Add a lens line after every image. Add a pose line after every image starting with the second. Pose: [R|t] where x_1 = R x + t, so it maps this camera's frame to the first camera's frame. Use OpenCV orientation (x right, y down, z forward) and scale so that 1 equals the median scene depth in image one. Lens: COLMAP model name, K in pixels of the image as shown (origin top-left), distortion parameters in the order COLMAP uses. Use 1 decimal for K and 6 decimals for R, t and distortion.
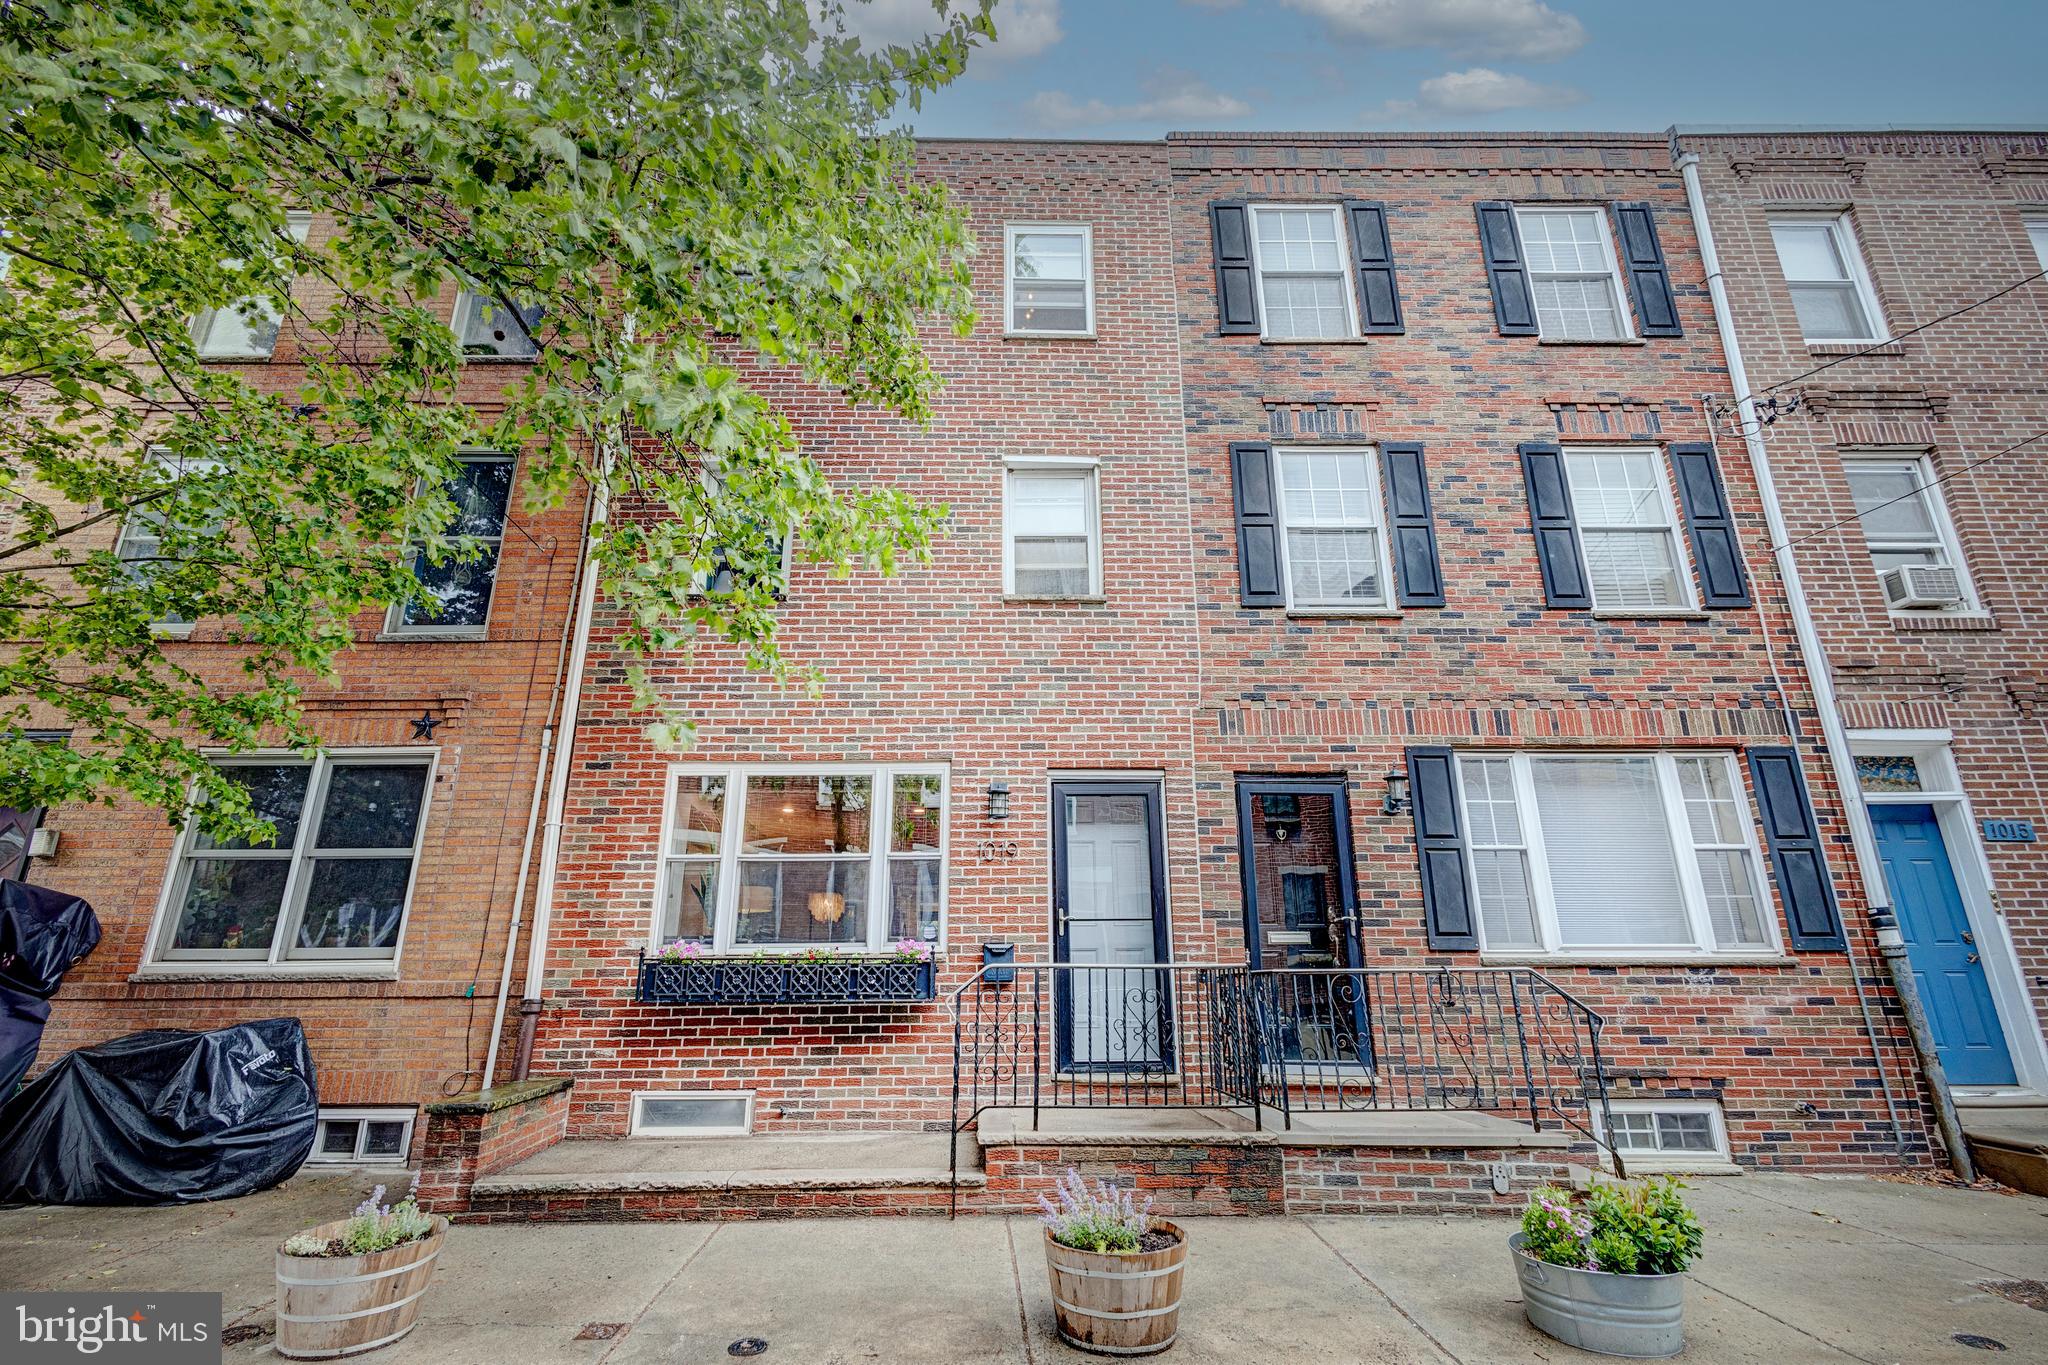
lens RADIAL K [[937.4, 0, 1032.4], [0, 937.4, 683.1], [0, 0, 1]] dist [0.008519, -0.000238]
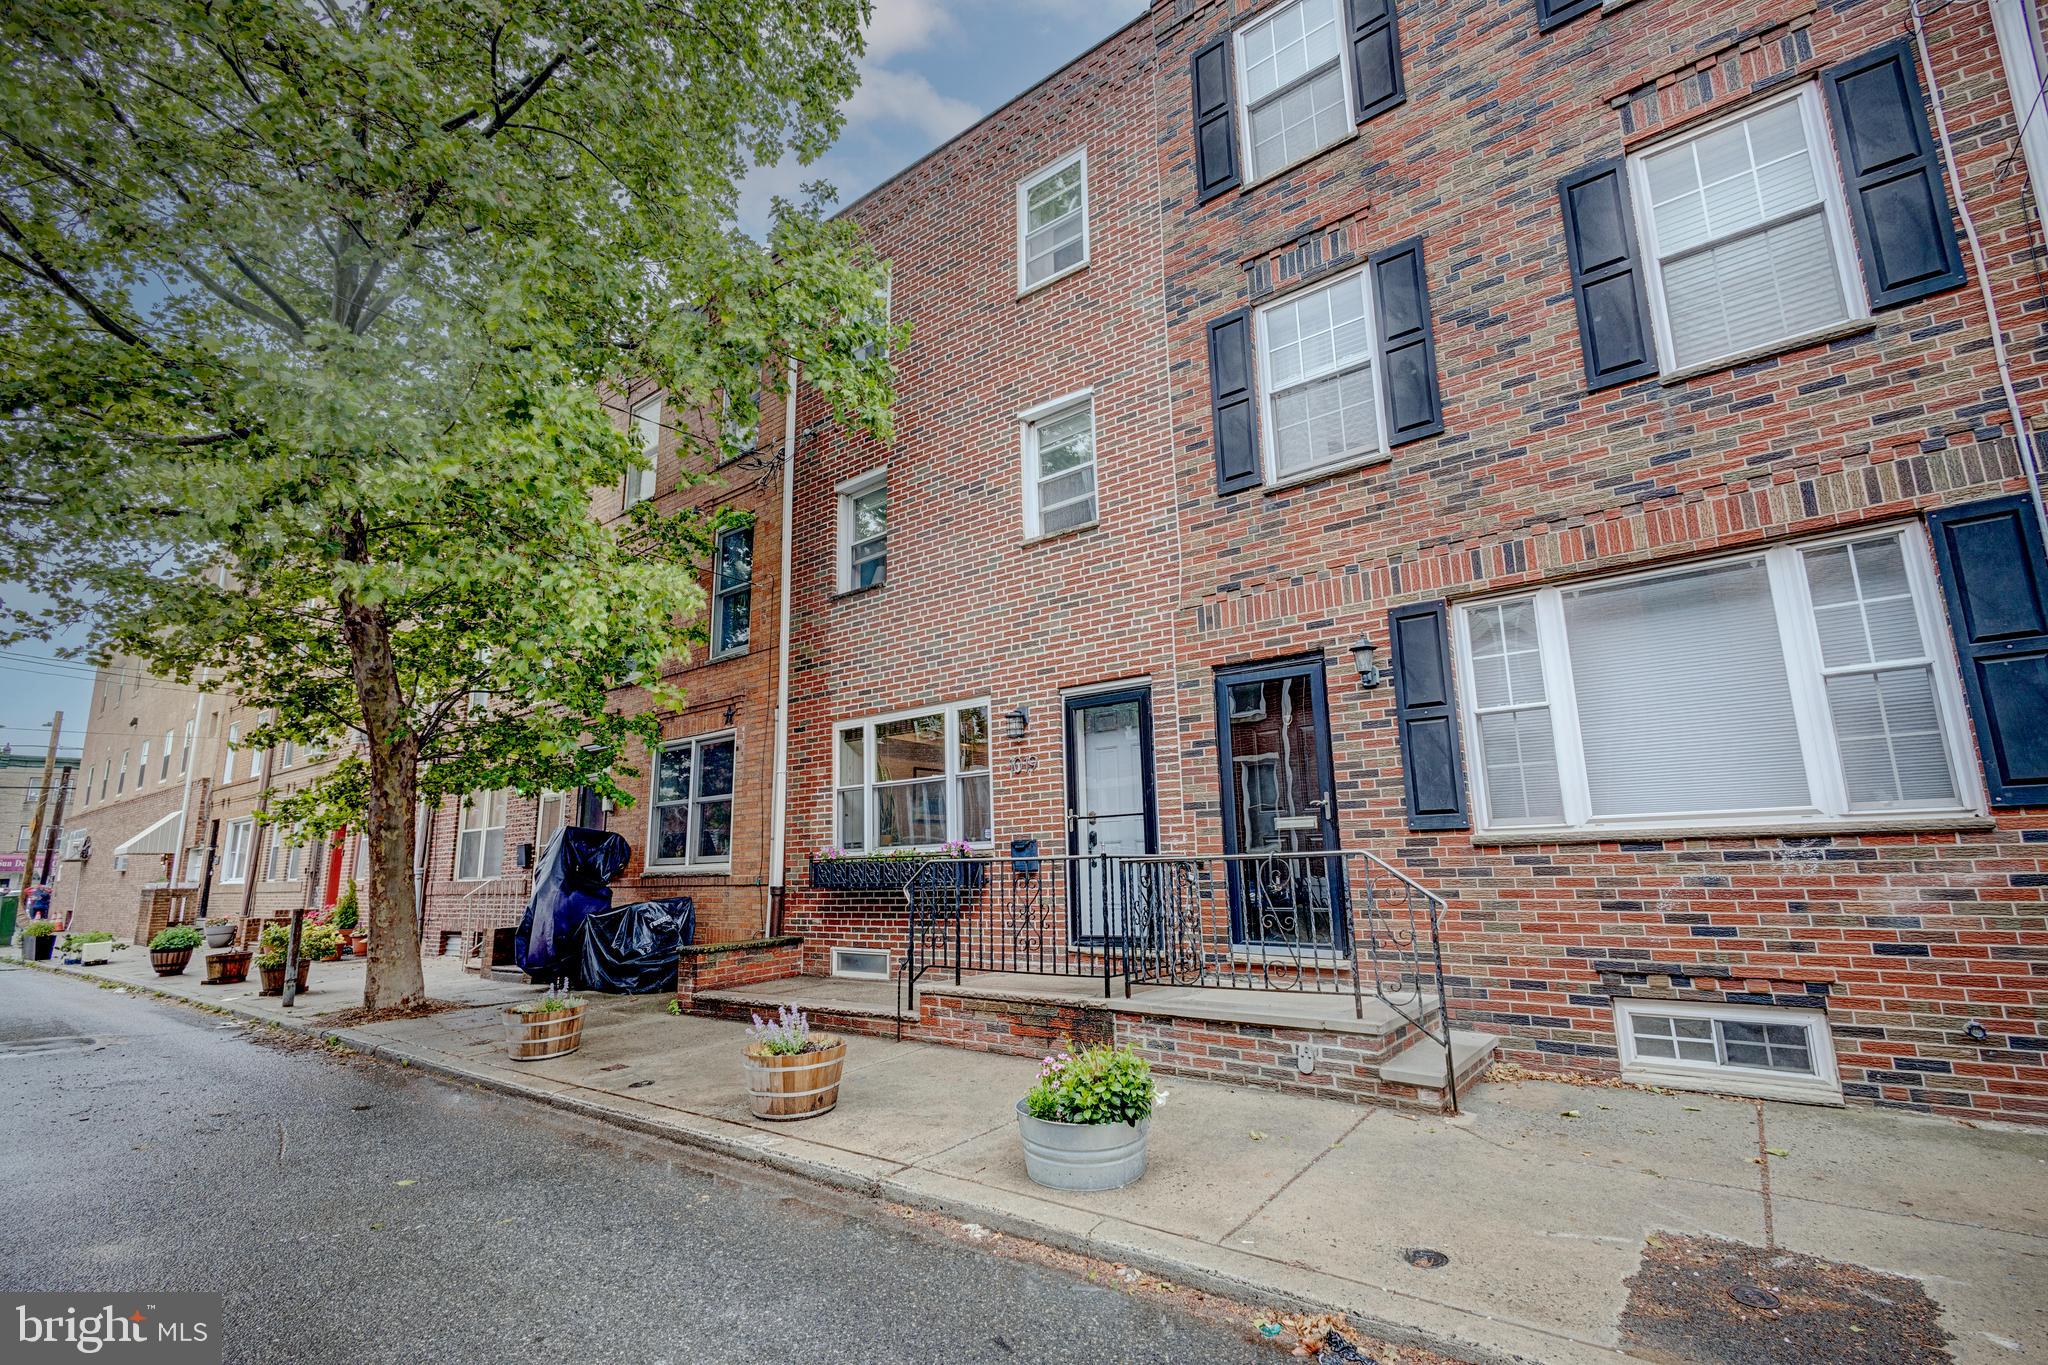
lens RADIAL K [[937.4, 0, 1032.4], [0, 937.4, 683.1], [0, 0, 1]] dist [0.008519, -0.000238]
pose [[0.779425, -0.136744, -0.611390, 0.714779], [0.209976, 0.976463, 0.049289, 0.022210], [0.590260, -0.166794, 0.789793, 0.085773]]
